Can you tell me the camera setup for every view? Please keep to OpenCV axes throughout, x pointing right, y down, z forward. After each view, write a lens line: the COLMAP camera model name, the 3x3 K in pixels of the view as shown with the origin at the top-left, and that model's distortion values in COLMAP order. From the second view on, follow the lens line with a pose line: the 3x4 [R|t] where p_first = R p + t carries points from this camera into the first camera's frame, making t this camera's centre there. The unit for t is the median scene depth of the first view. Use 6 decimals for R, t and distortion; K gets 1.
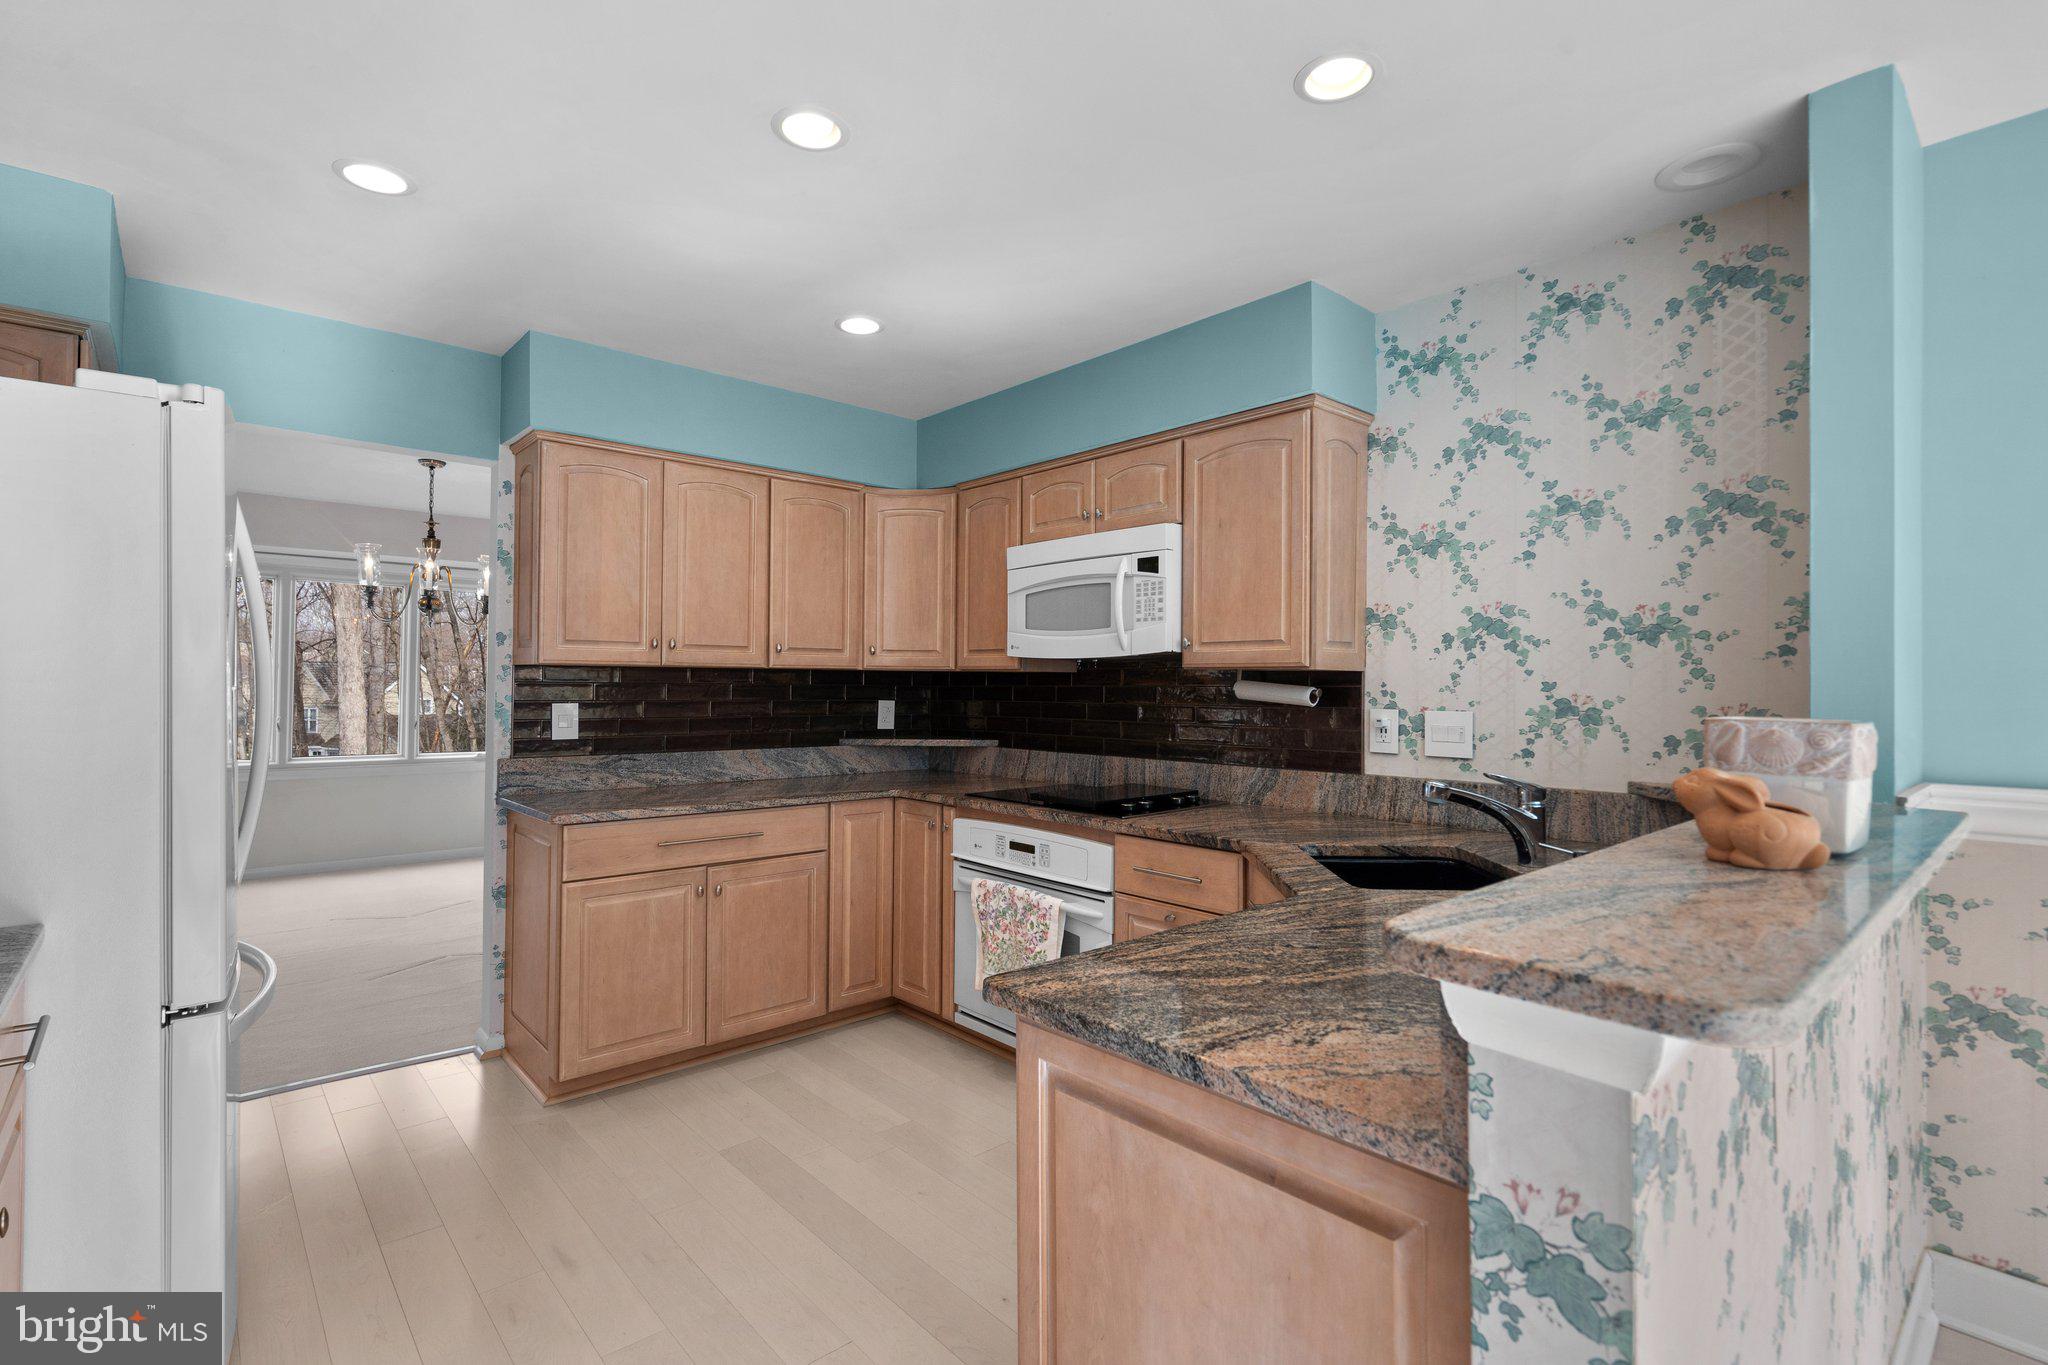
lens RADIAL K [[945.2, 0, 1015.2], [0, 945.2, 677.8], [0, 0, 1]] dist [-0.002733, 0.000314]
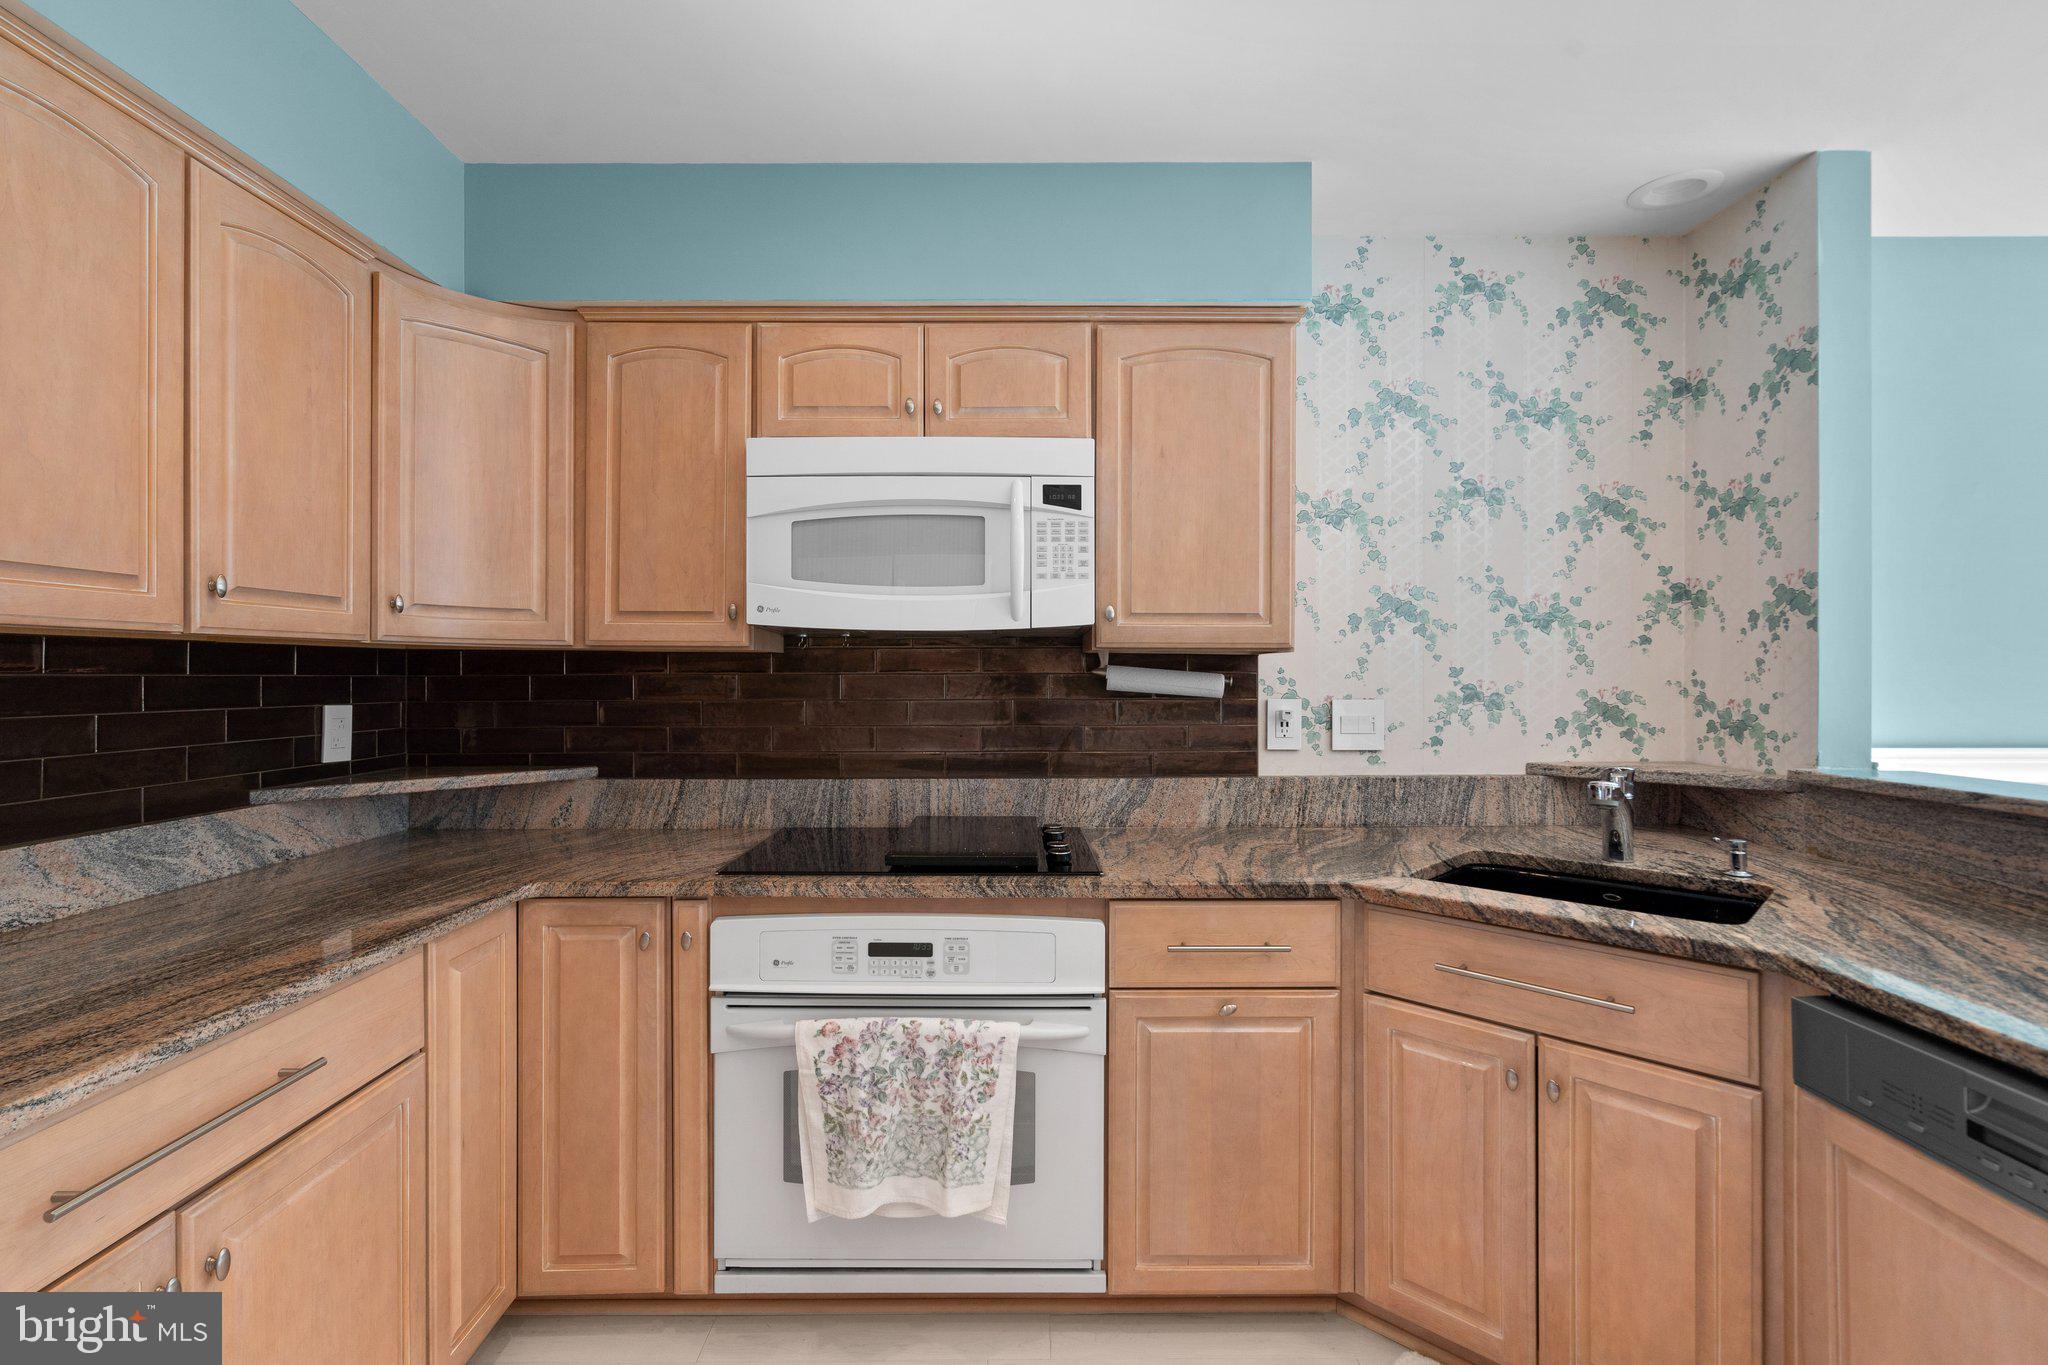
lens RADIAL K [[945.2, 0, 1015.2], [0, 945.2, 677.8], [0, 0, 1]] dist [-0.002733, 0.000314]
pose [[0.664306, -0.008673, 0.747411, -0.395193], [-0.002210, 0.999906, 0.013567, 0.002381], [-0.747458, -0.010665, 0.664224, 0.576148]]
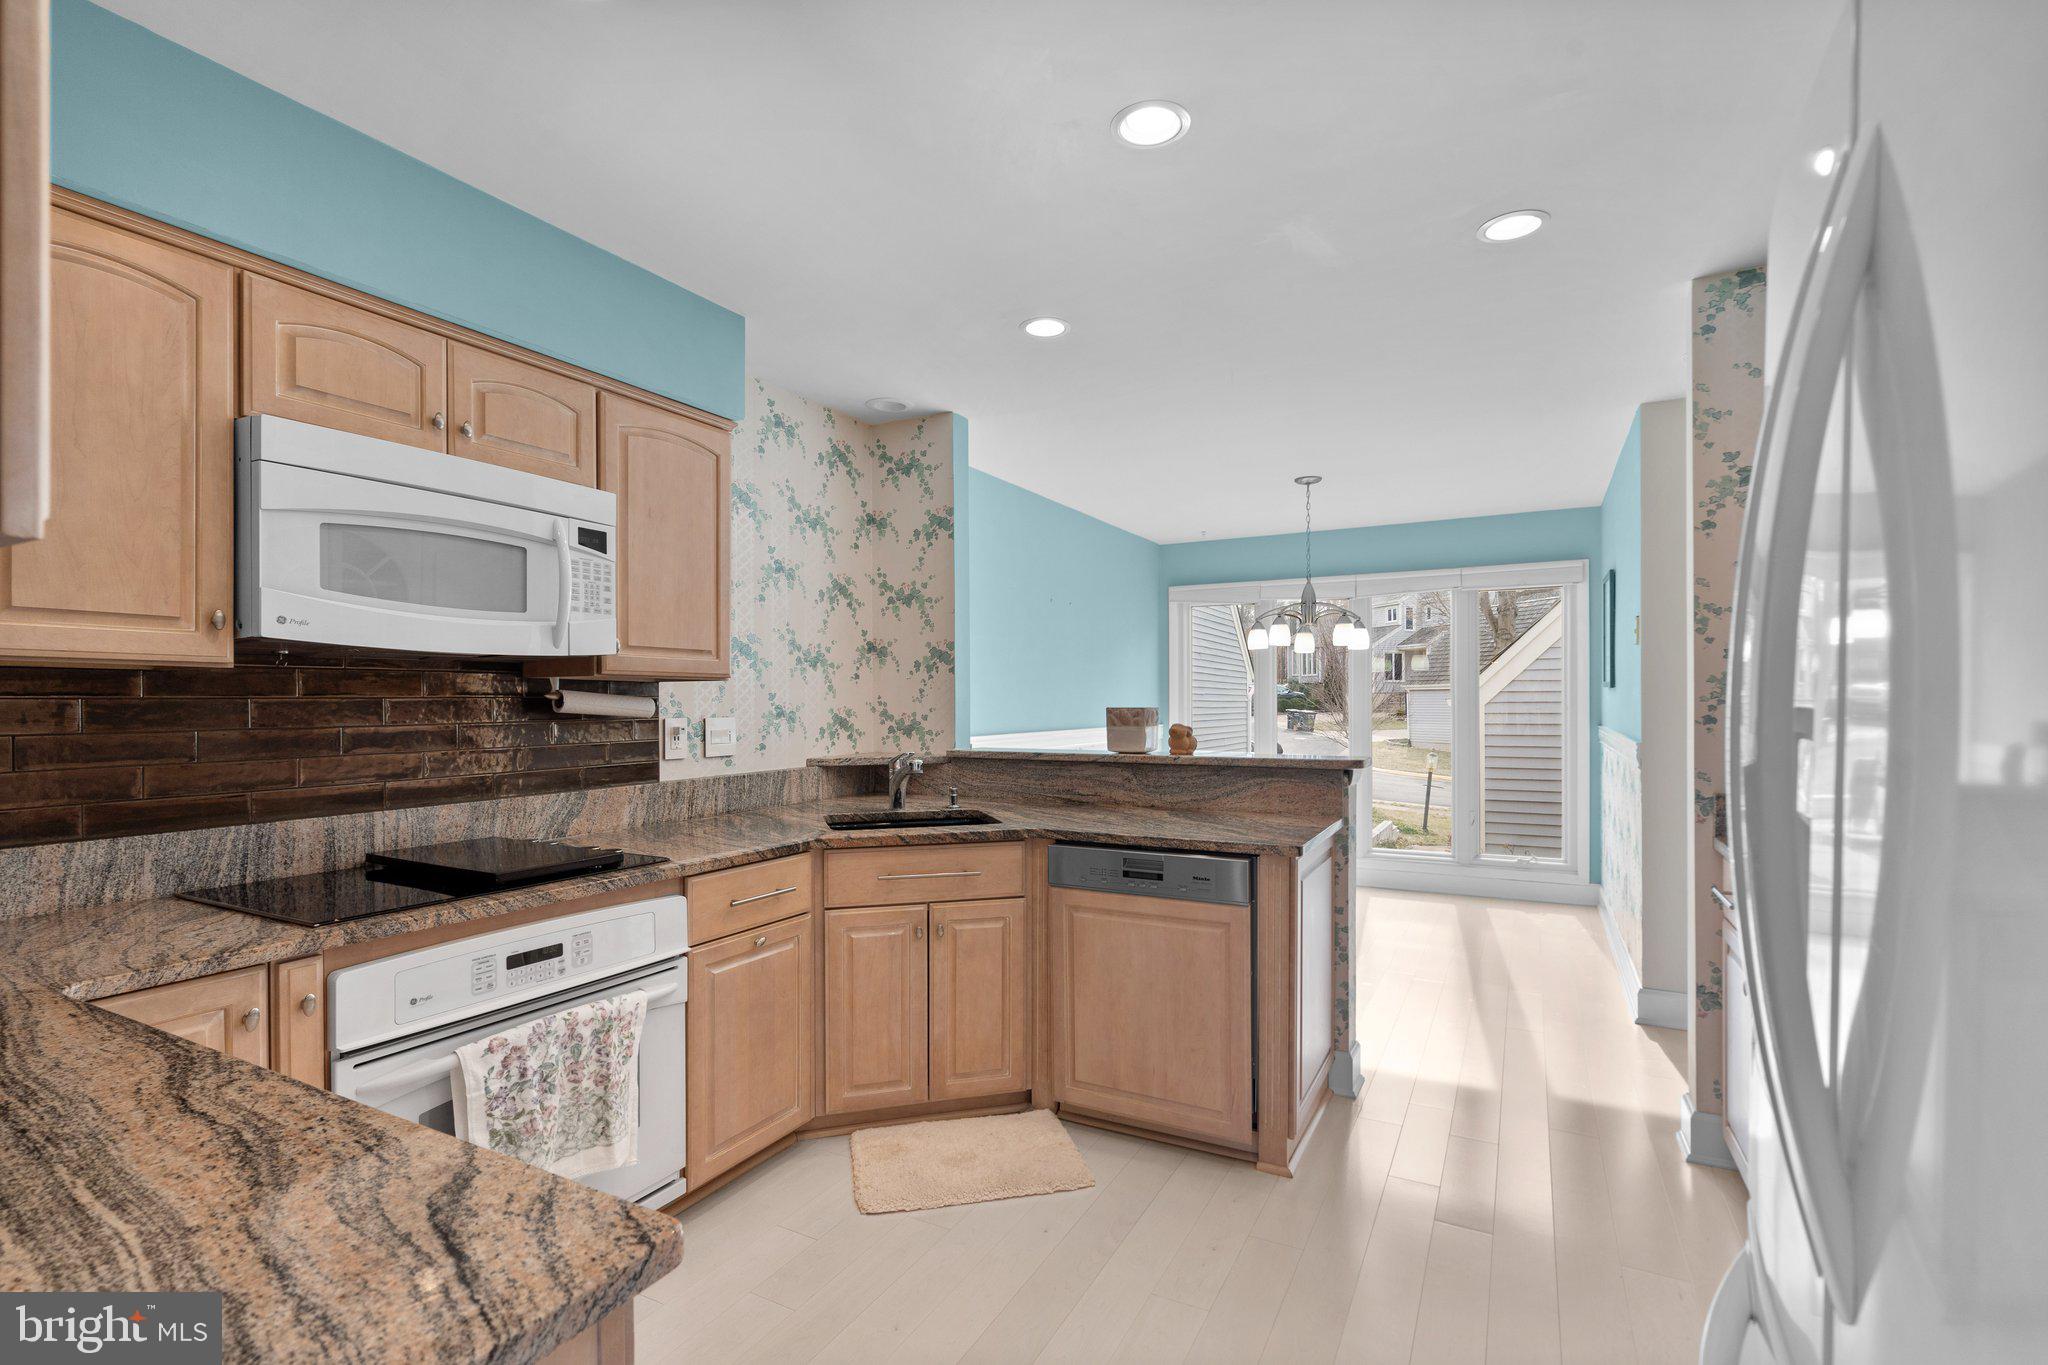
lens RADIAL K [[942.7, 0, 1021.9], [0, 942.7, 705.9], [0, 0, 1]] dist [-0.000858, 0.000169]
pose [[-0.342476, -0.010869, 0.939464, -0.707089], [-0.006622, 0.999936, 0.009155, 0.006675], [-0.939503, -0.003086, -0.342526, 0.941932]]
